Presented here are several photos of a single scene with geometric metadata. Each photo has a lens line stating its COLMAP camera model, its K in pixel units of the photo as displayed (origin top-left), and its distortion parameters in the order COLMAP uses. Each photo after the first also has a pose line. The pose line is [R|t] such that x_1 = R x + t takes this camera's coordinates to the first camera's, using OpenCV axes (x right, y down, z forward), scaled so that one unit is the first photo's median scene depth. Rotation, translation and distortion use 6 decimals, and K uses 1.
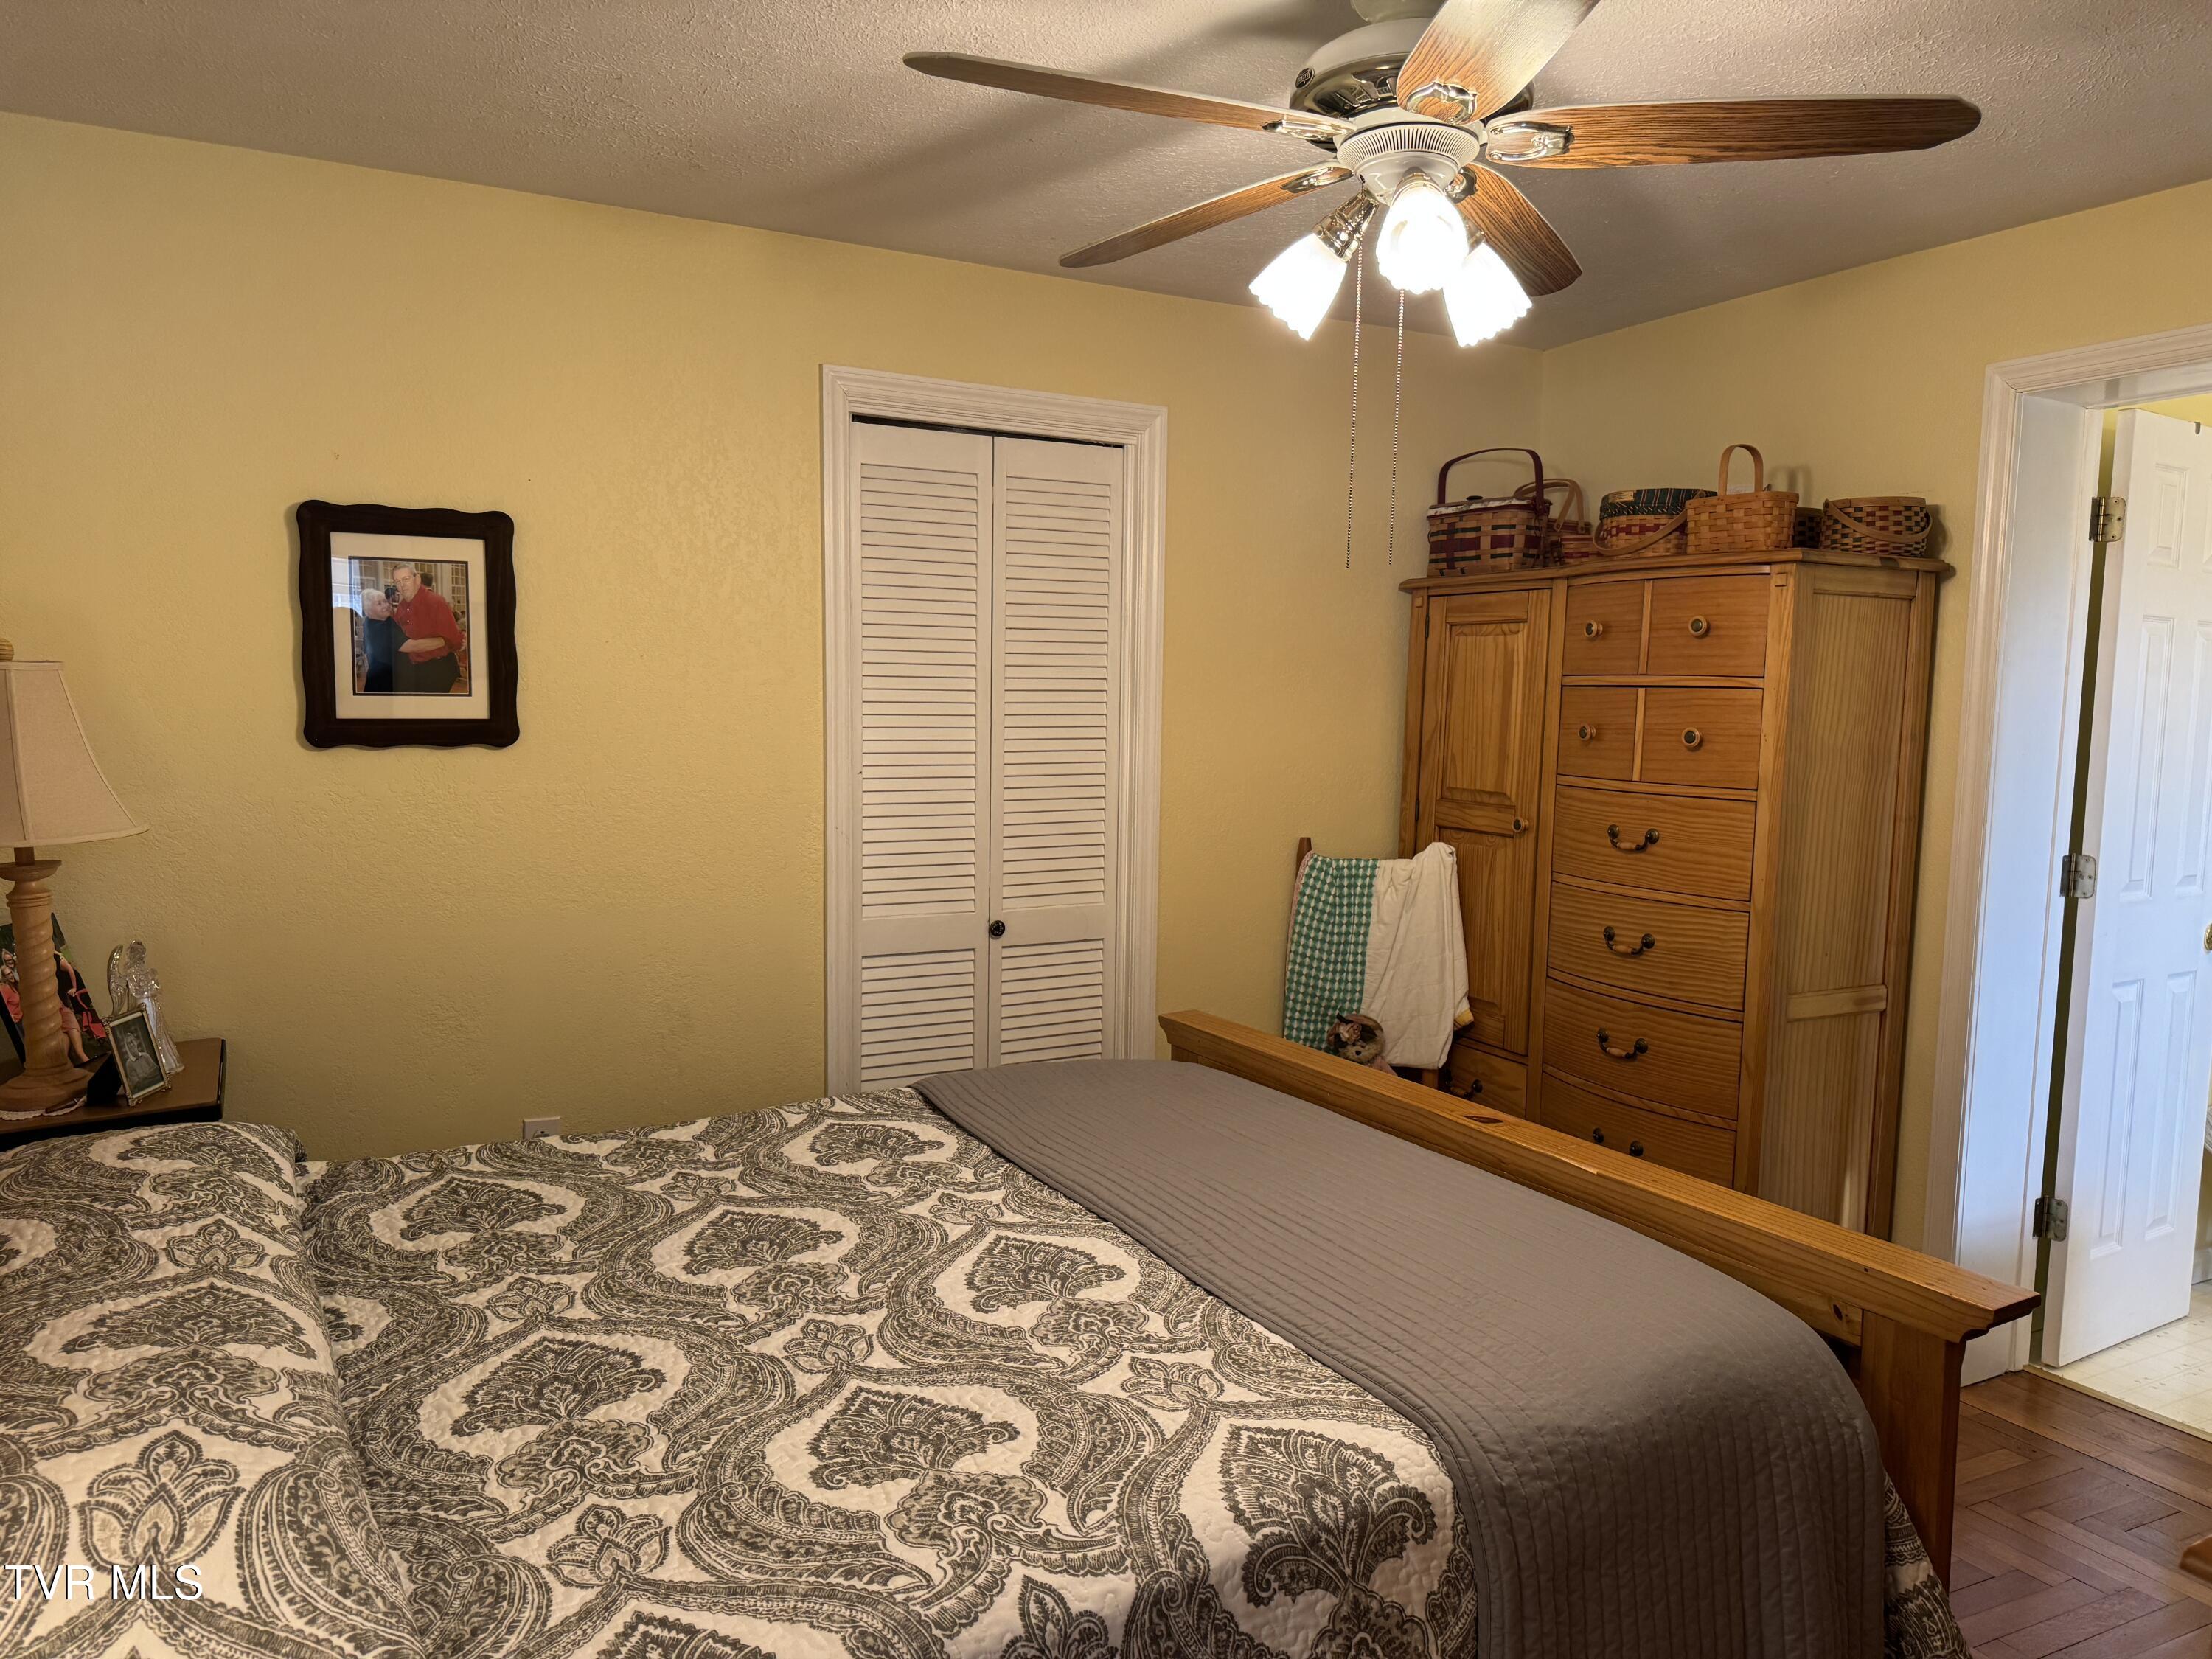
lens RADIAL K [[1569.2, 0, 1122.2], [0, 1569.2, 815.3], [0, 0, 1]] dist [0.078827, -0.100327]
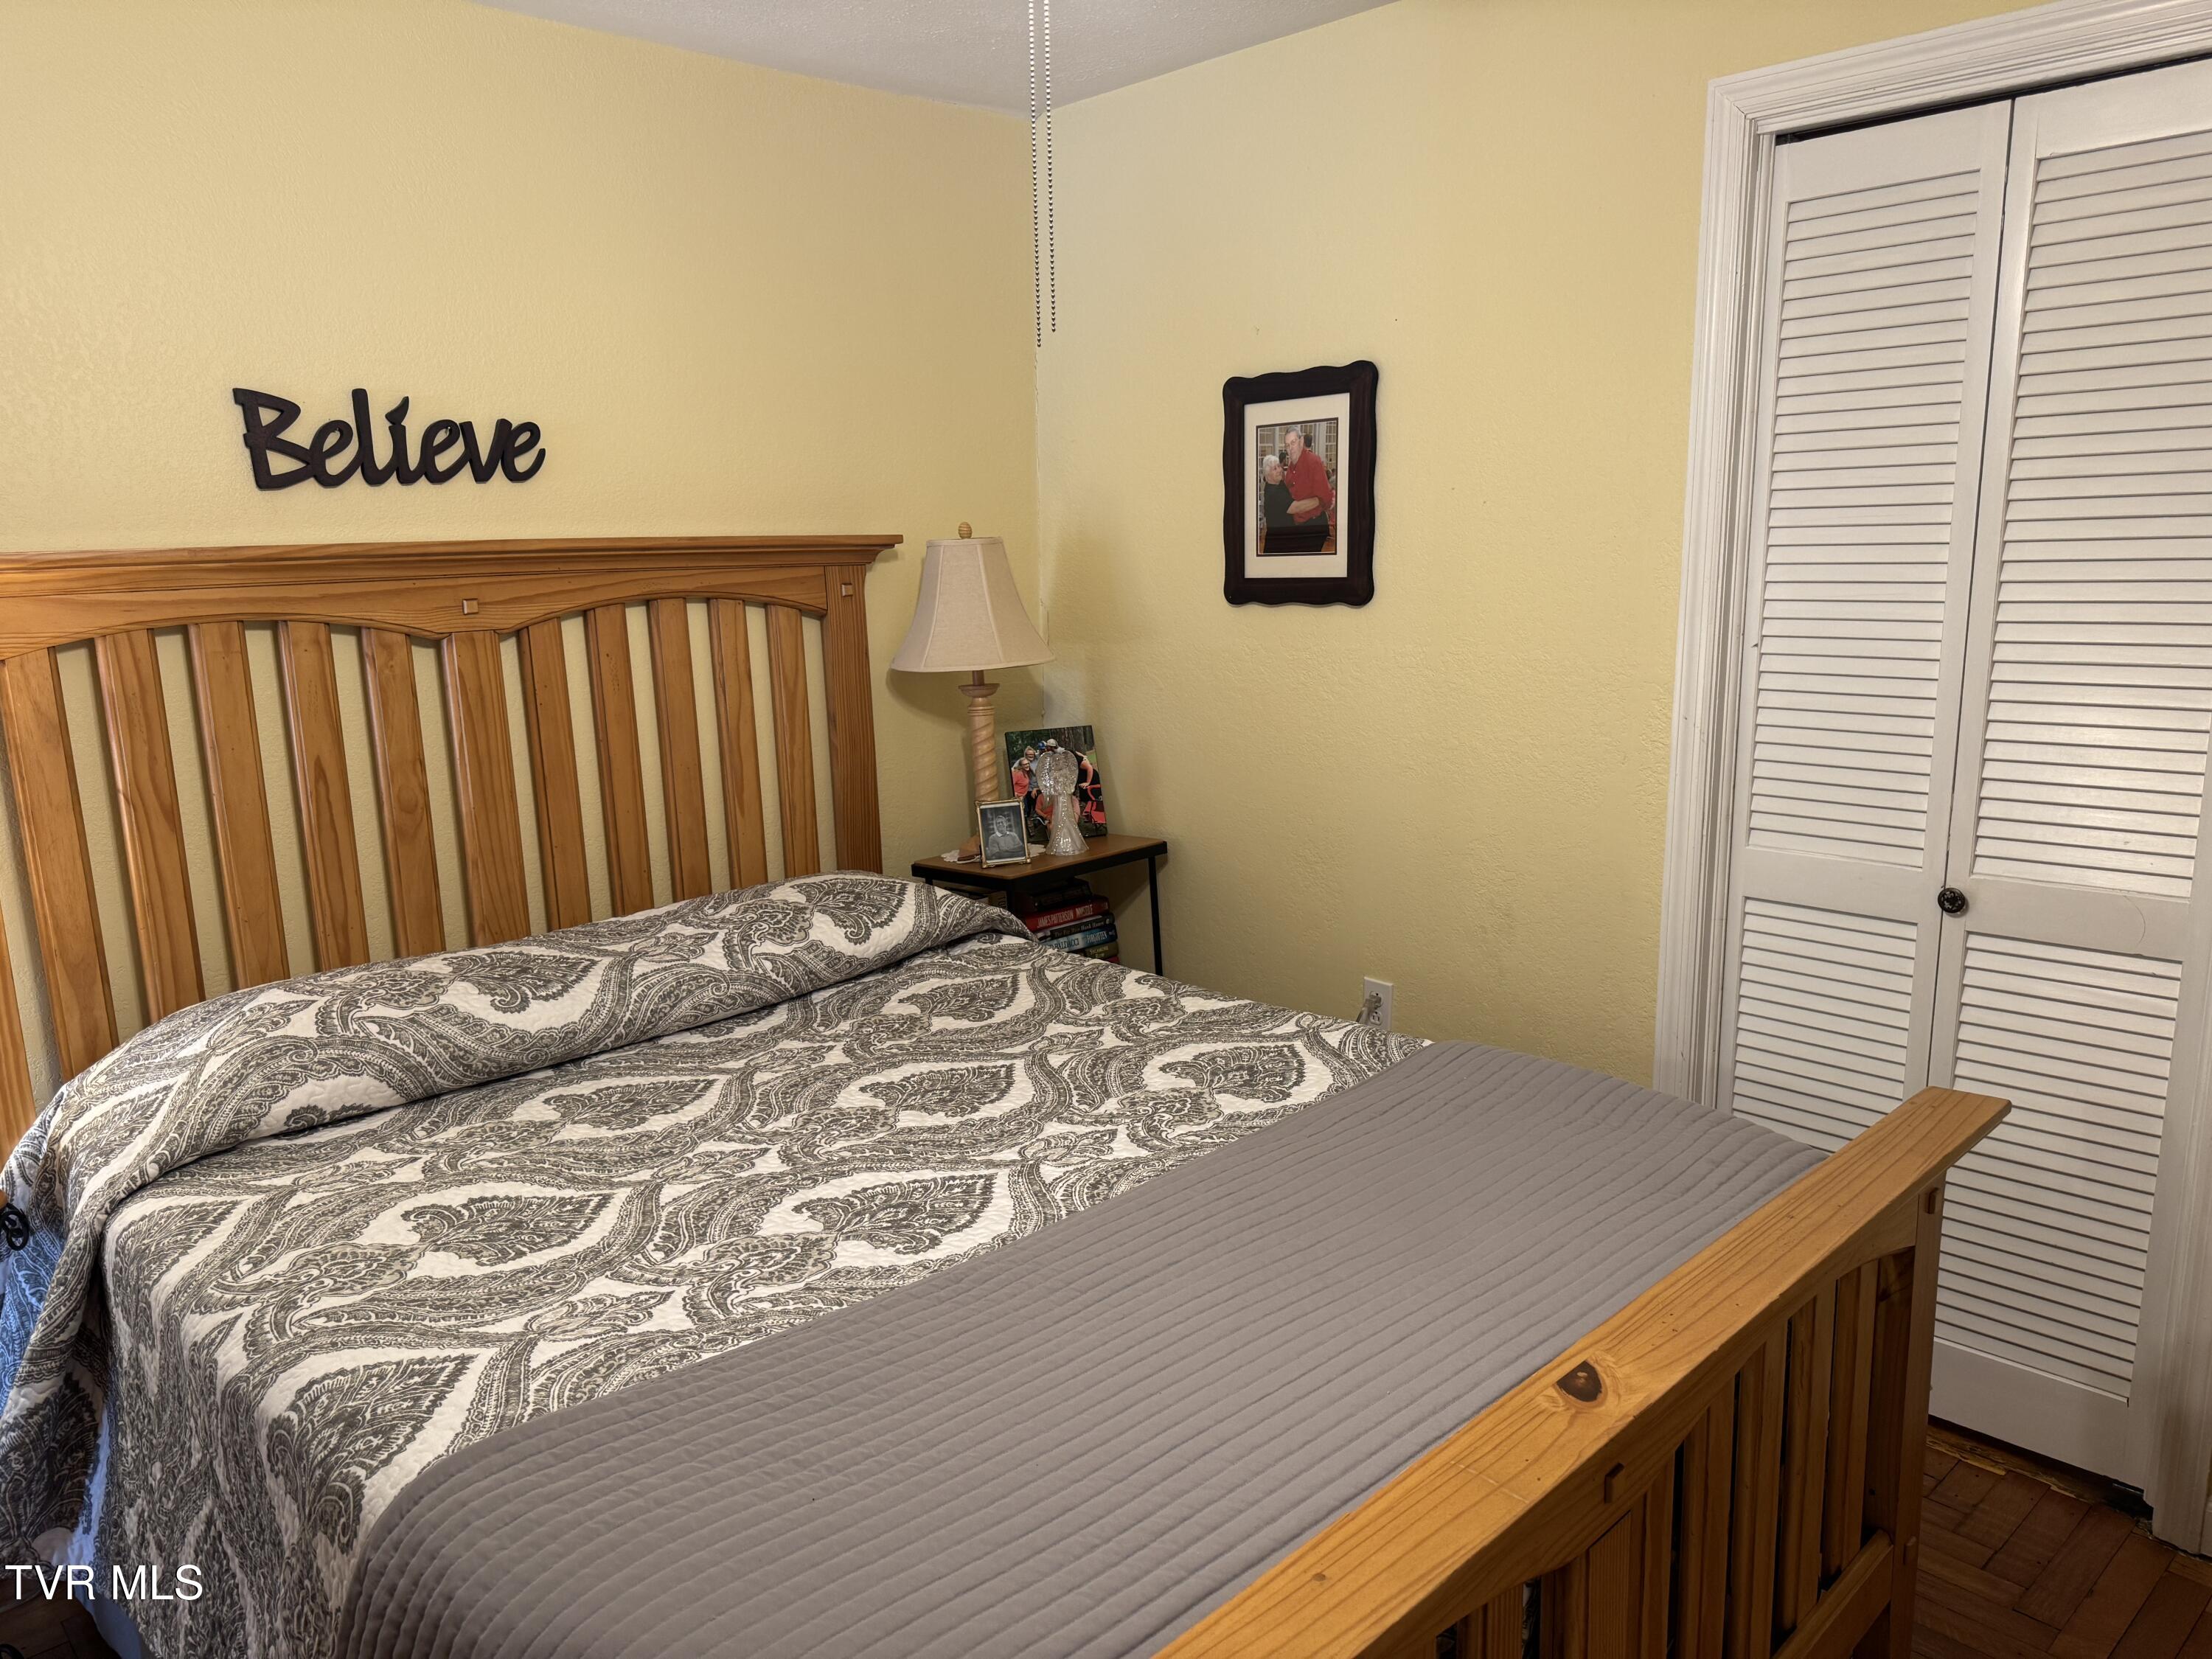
lens RADIAL K [[1569.2, 0, 1124.1], [0, 1569.2, 852.3], [0, 0, 1]] dist [0.078827, -0.100327]
pose [[0.253430, 0.171529, -0.952025, 0.672981], [-0.049576, 0.985163, 0.164302, -0.056451], [0.966083, 0.005559, 0.258174, 0.744683]]
